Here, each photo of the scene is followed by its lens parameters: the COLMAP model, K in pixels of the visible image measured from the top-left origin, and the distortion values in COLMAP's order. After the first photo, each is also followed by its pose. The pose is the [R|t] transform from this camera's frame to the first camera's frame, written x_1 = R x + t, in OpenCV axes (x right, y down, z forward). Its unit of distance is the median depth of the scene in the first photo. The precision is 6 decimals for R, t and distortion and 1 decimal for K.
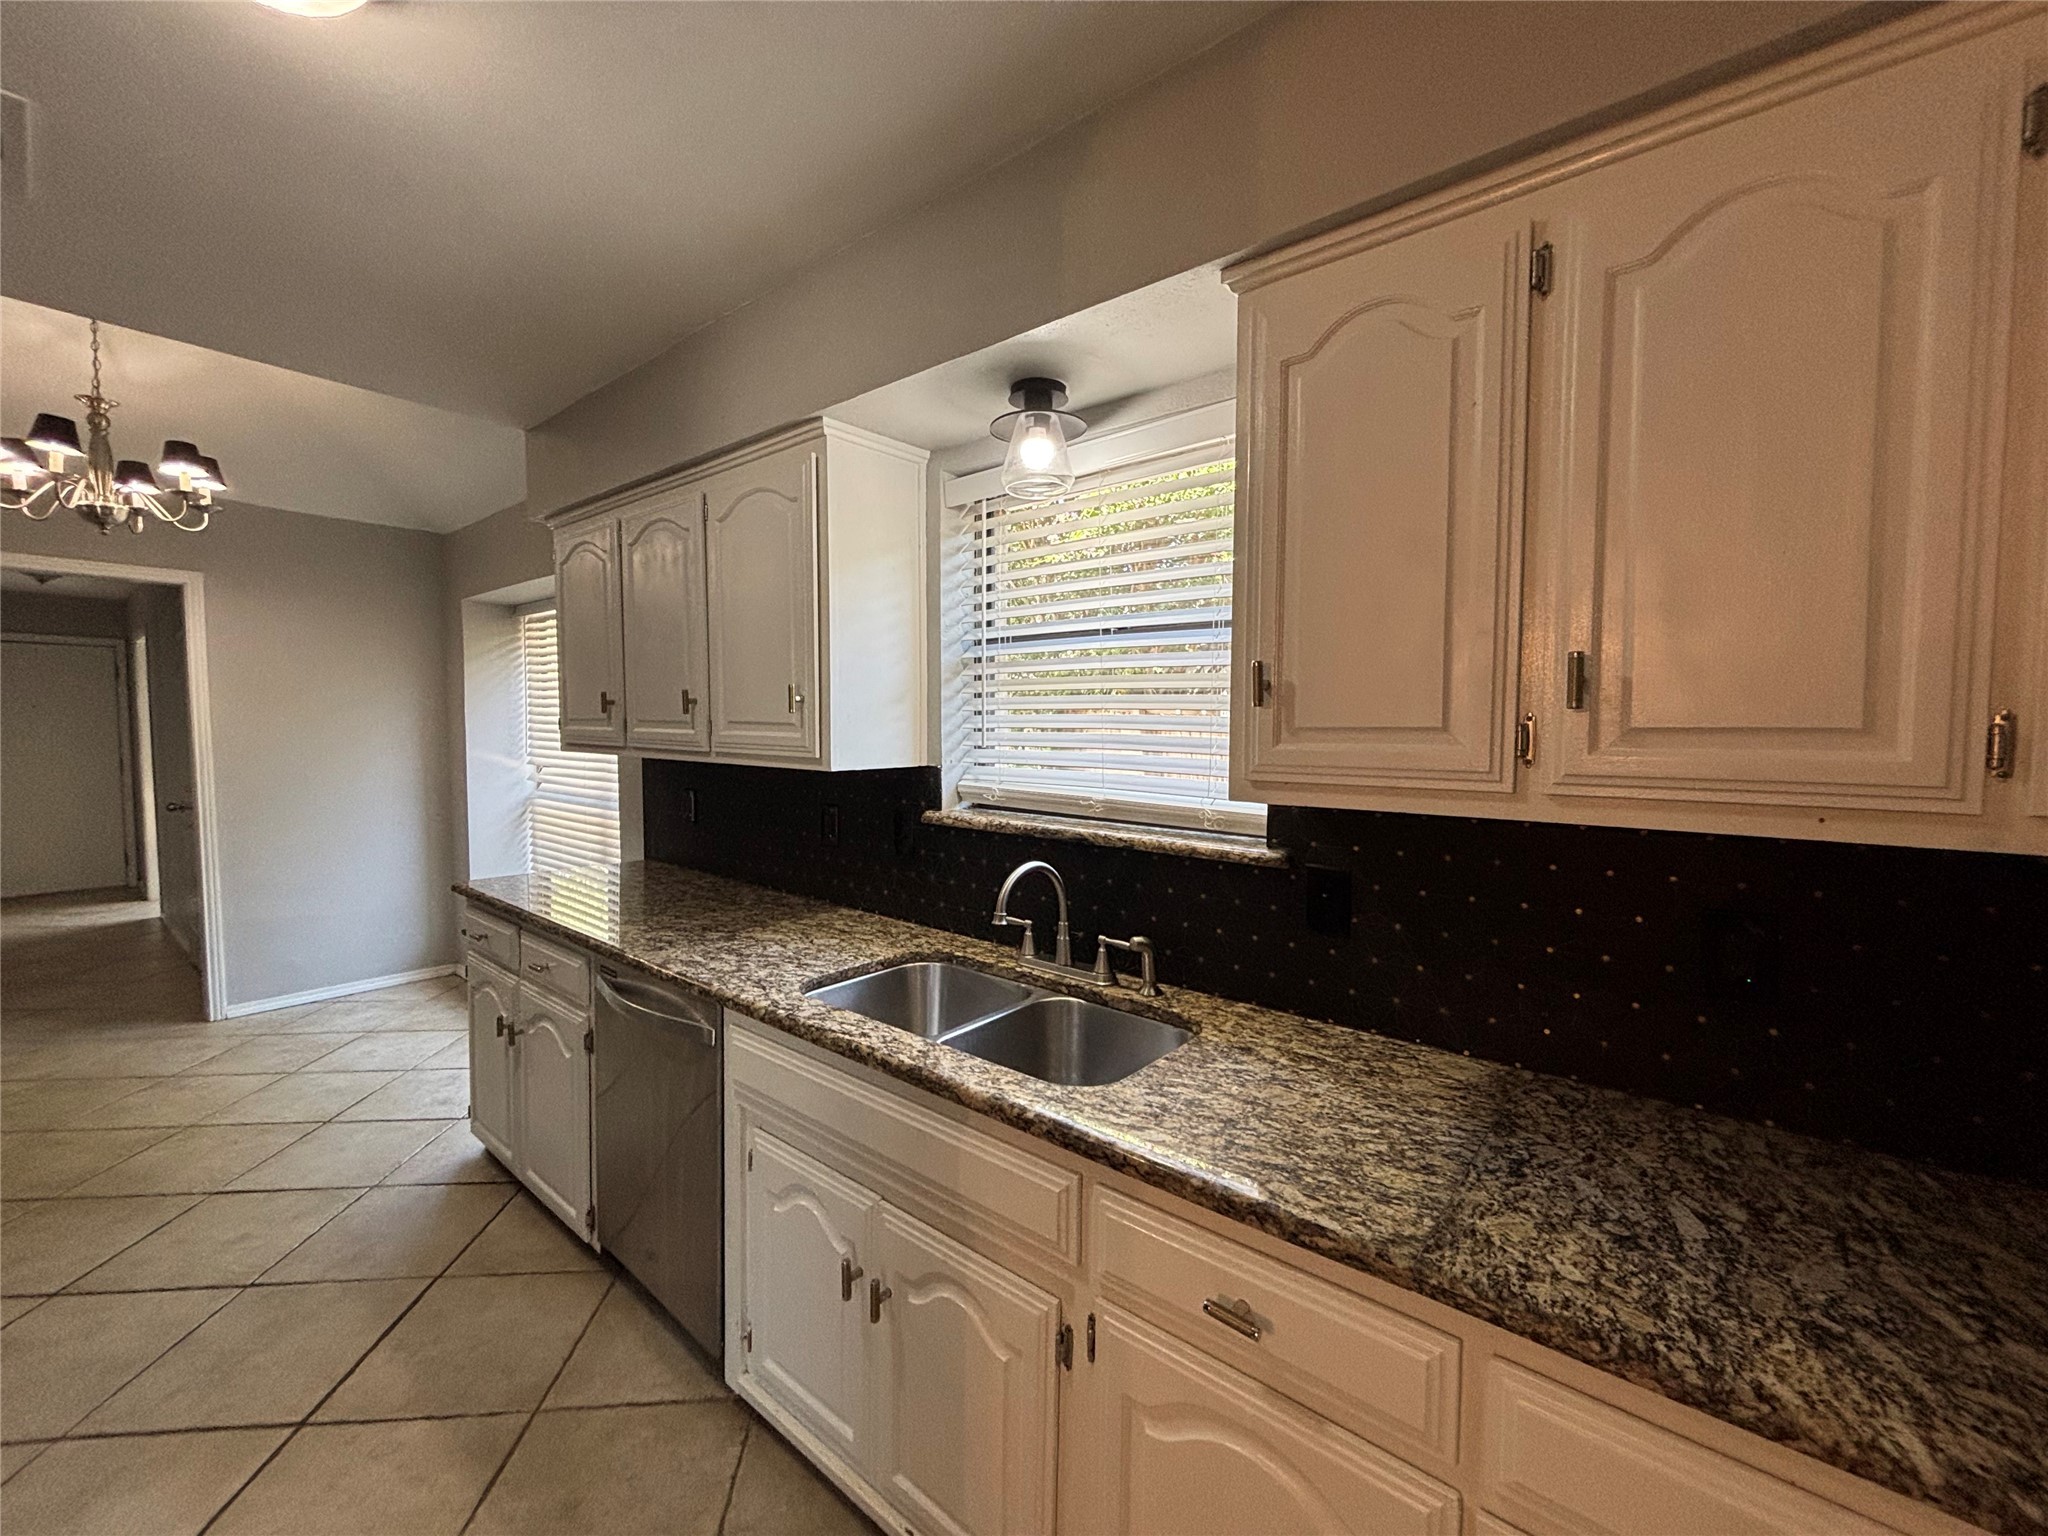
lens RADIAL K [[829.8, 0, 1032.9], [0, 829.8, 754.5], [0, 0, 1]] dist [0.008305, 0.000522]
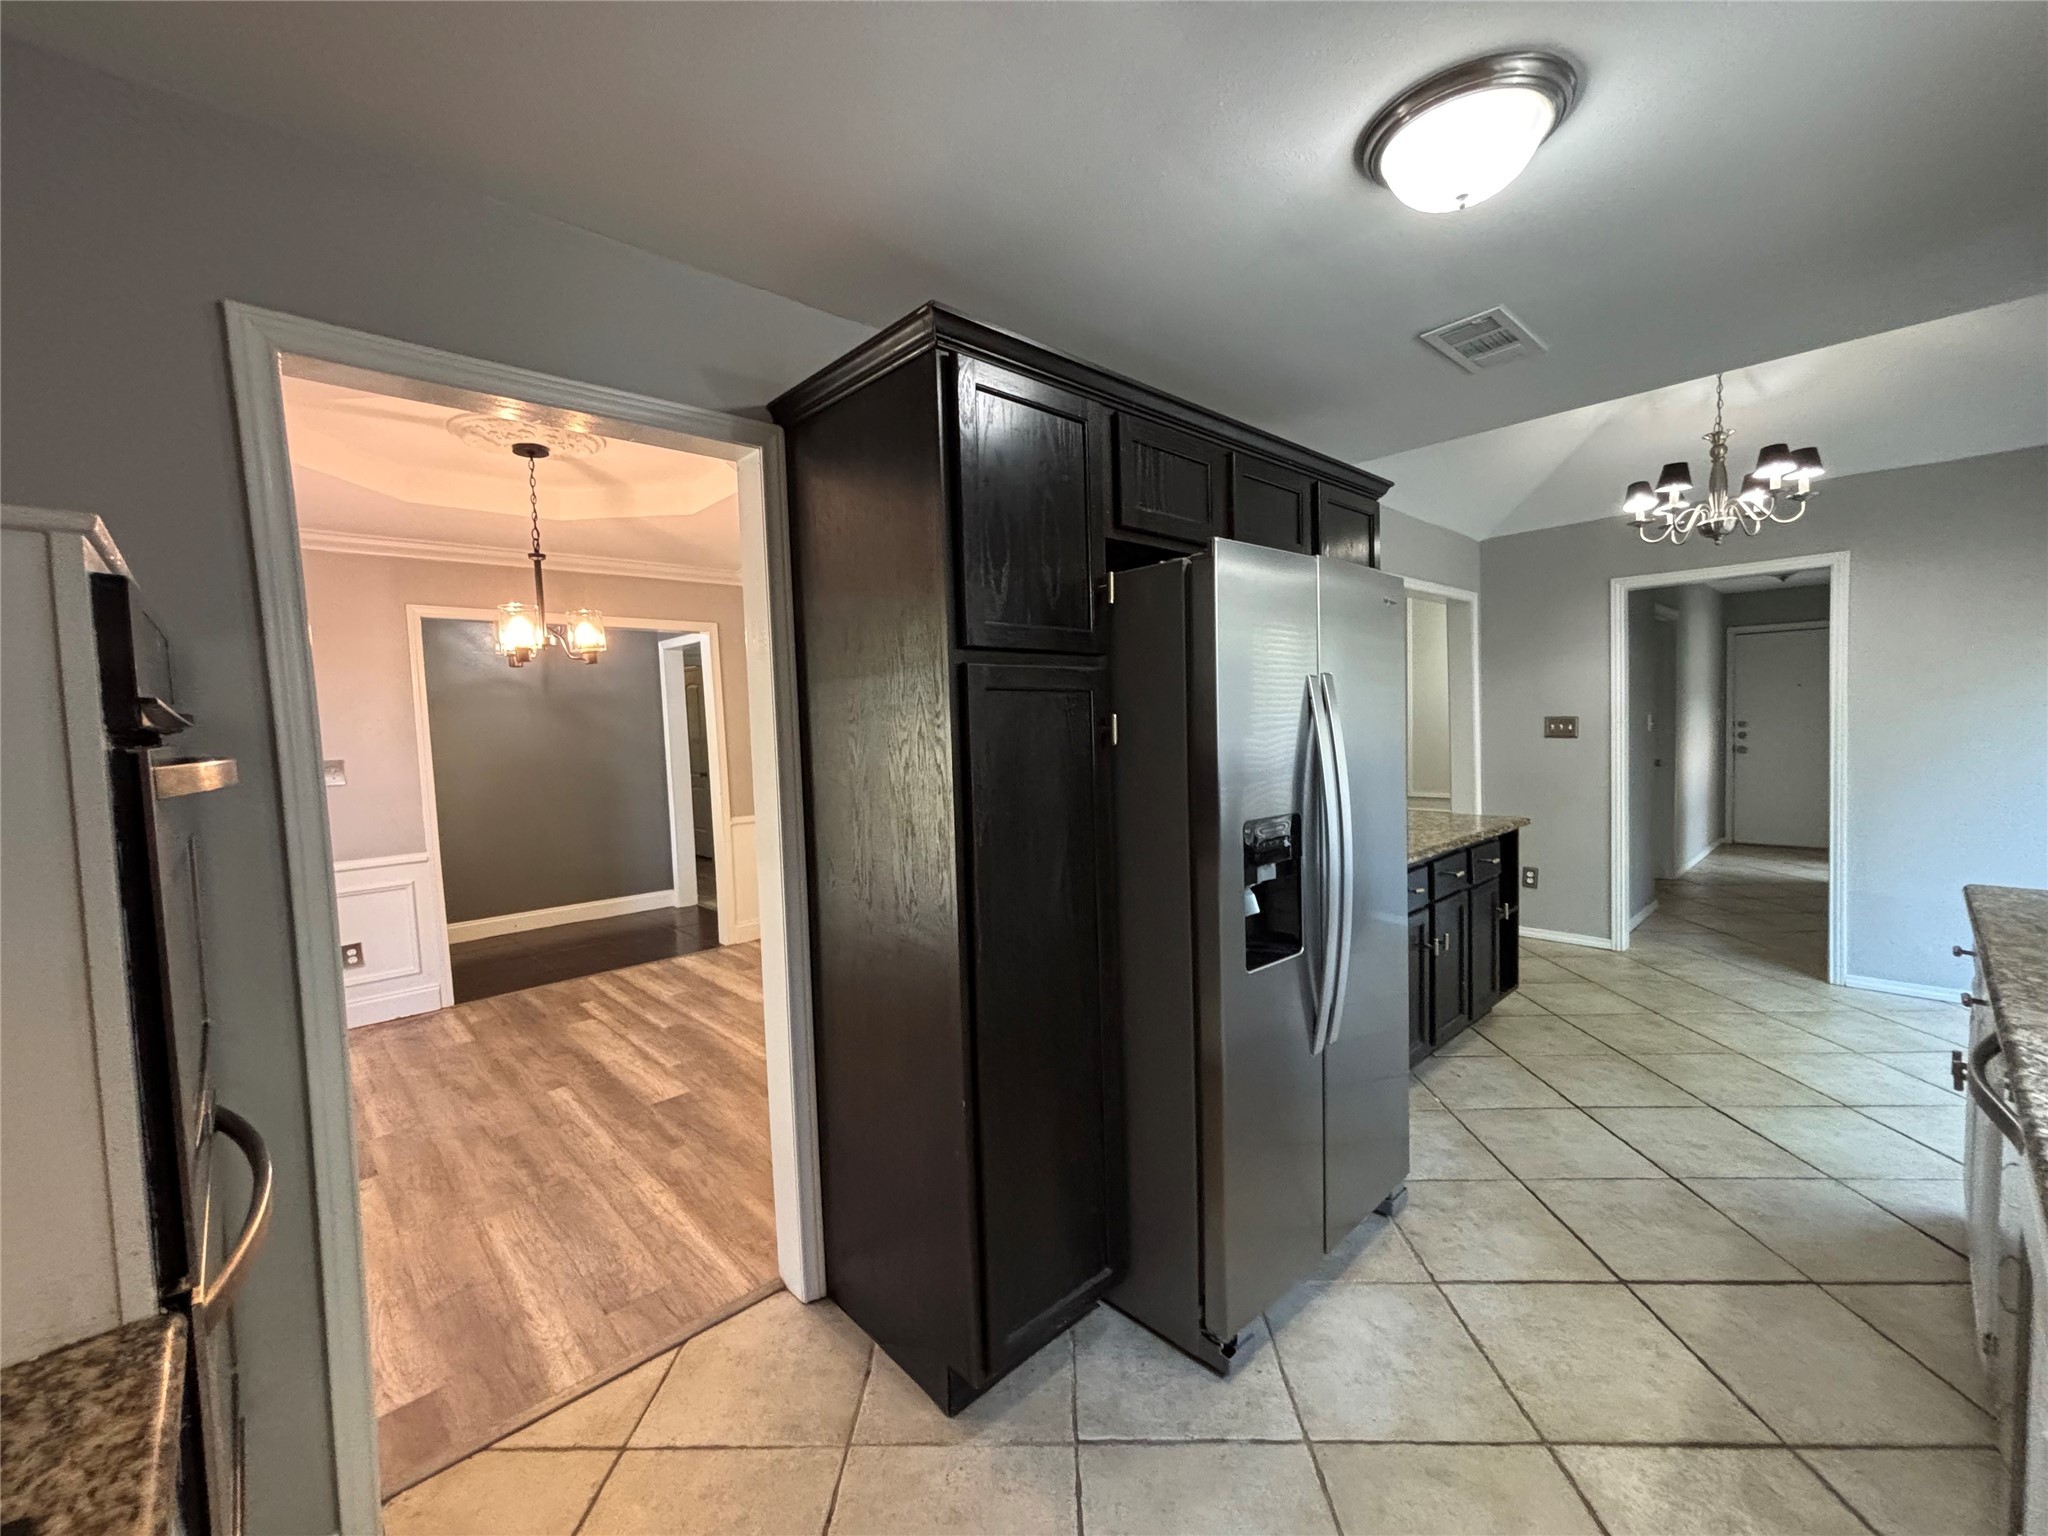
lens RADIAL K [[829.8, 0, 1024.0], [0, 829.8, 759.1], [0, 0, 1]] dist [0.008305, 0.000522]
pose [[-0.123887, 0.048519, -0.991109, 0.207444], [-0.010923, 0.998677, 0.050254, -0.003404], [0.992236, 0.017052, -0.123193, 0.150457]]
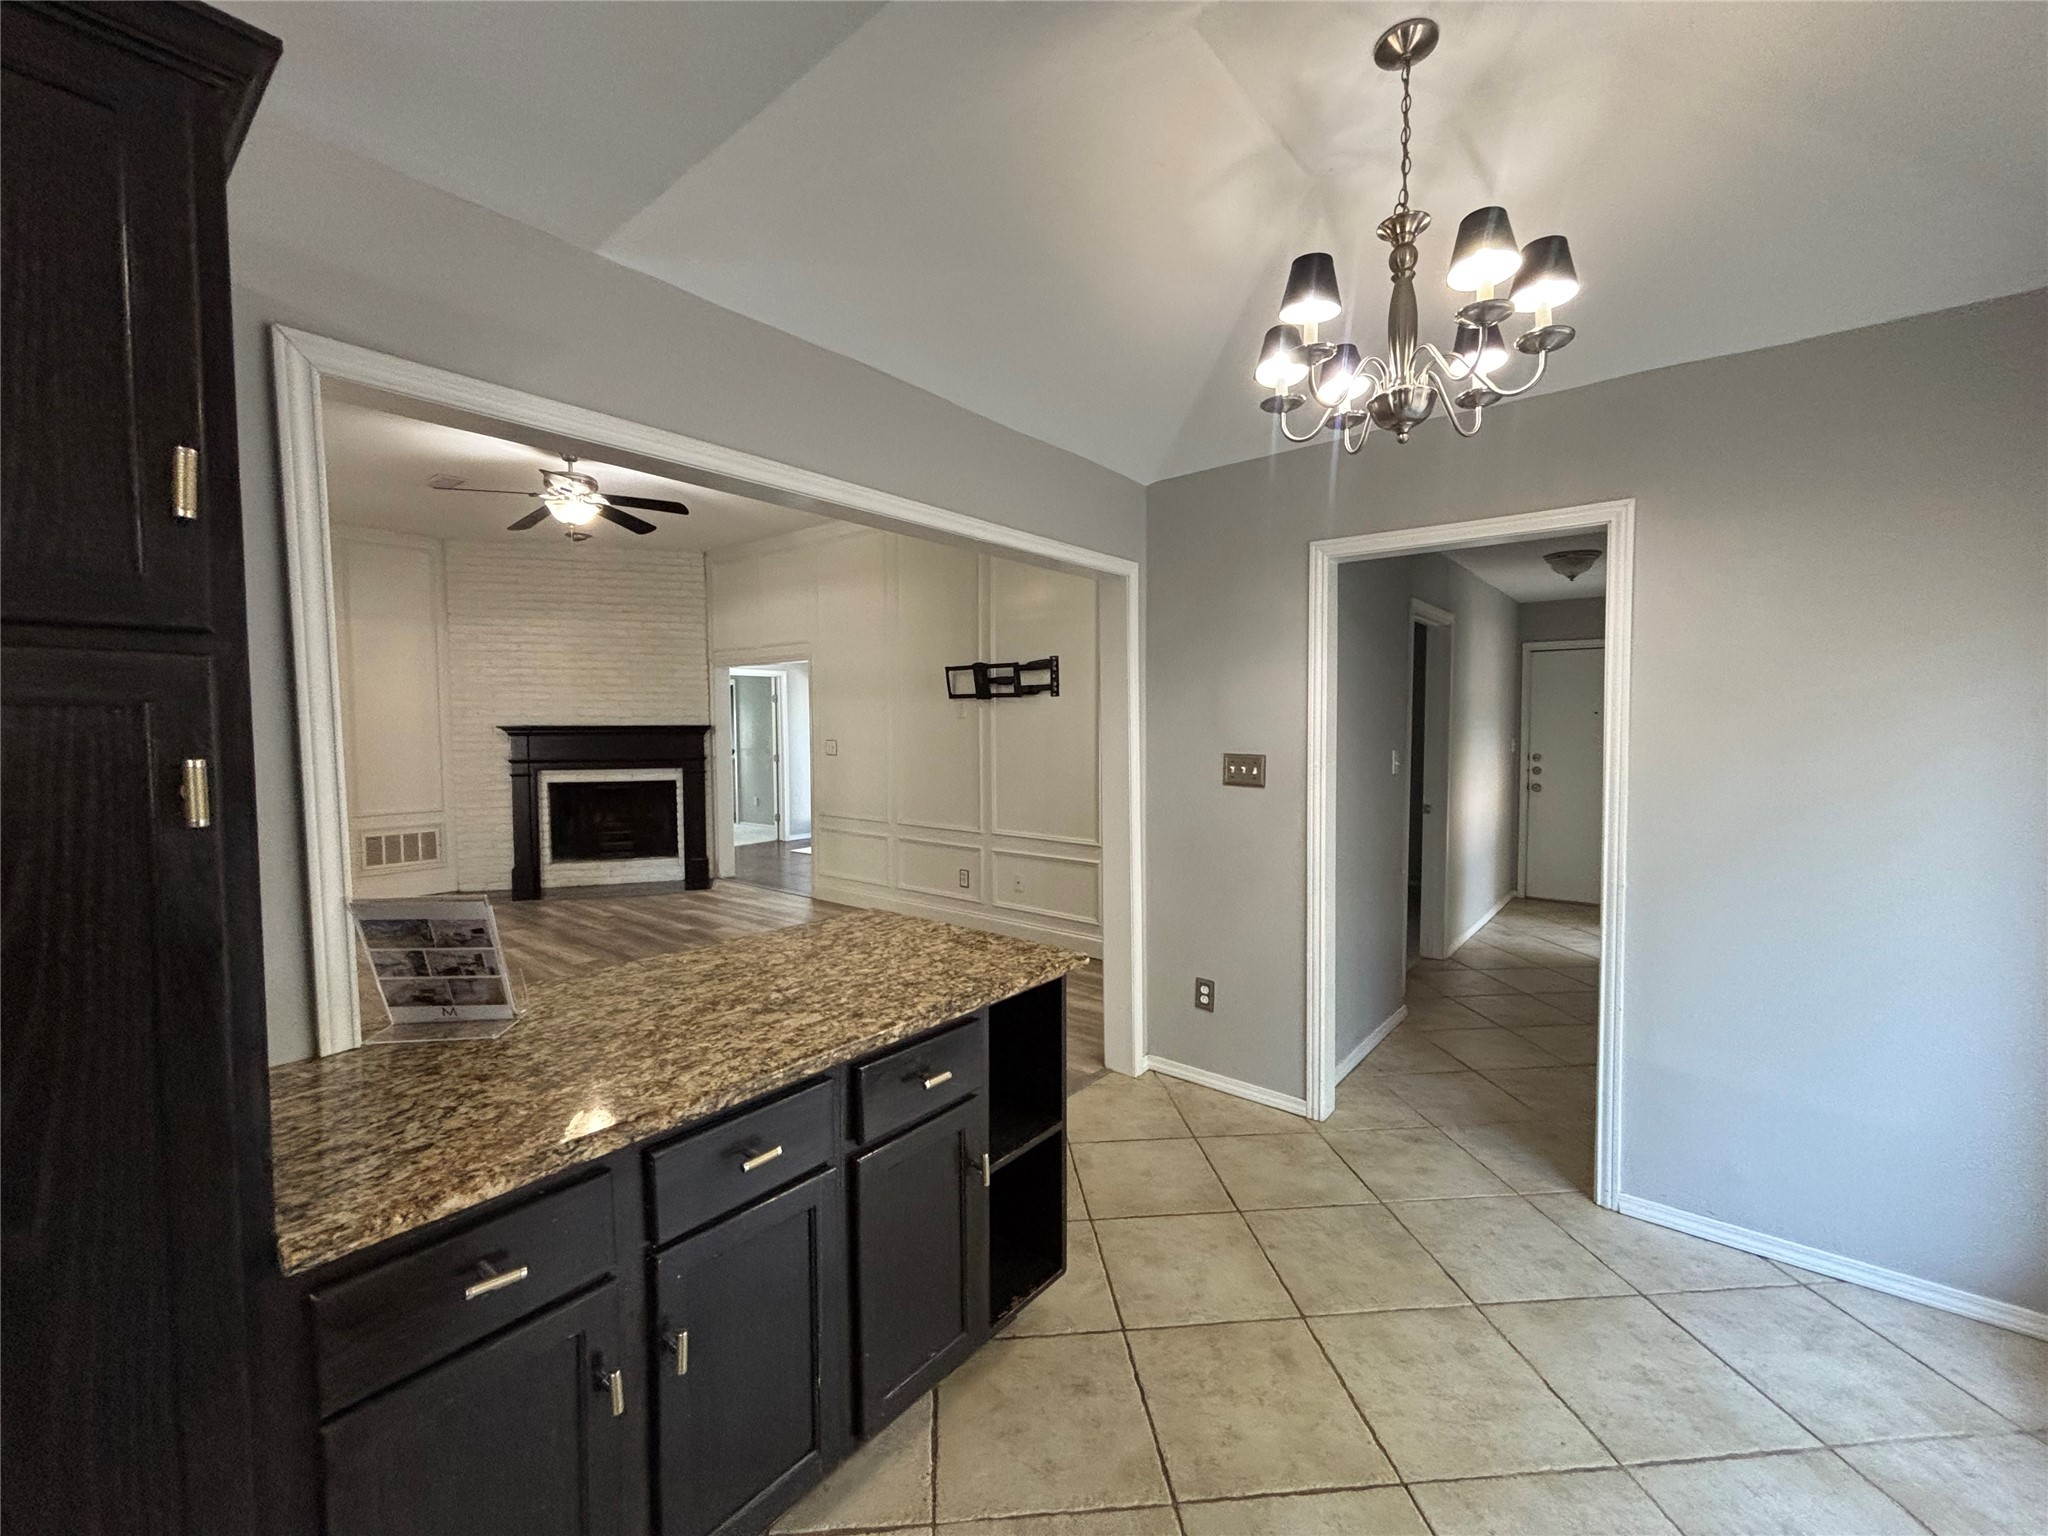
lens RADIAL K [[829.8, 0, 1022.1], [0, 829.8, 769.3], [0, 0, 1]] dist [0.008305, 0.000522]
pose [[0.001071, 0.047184, -0.998886, -0.443319], [-0.031312, 0.998398, 0.047127, -0.035293], [0.999509, 0.031227, 0.002547, 0.673538]]
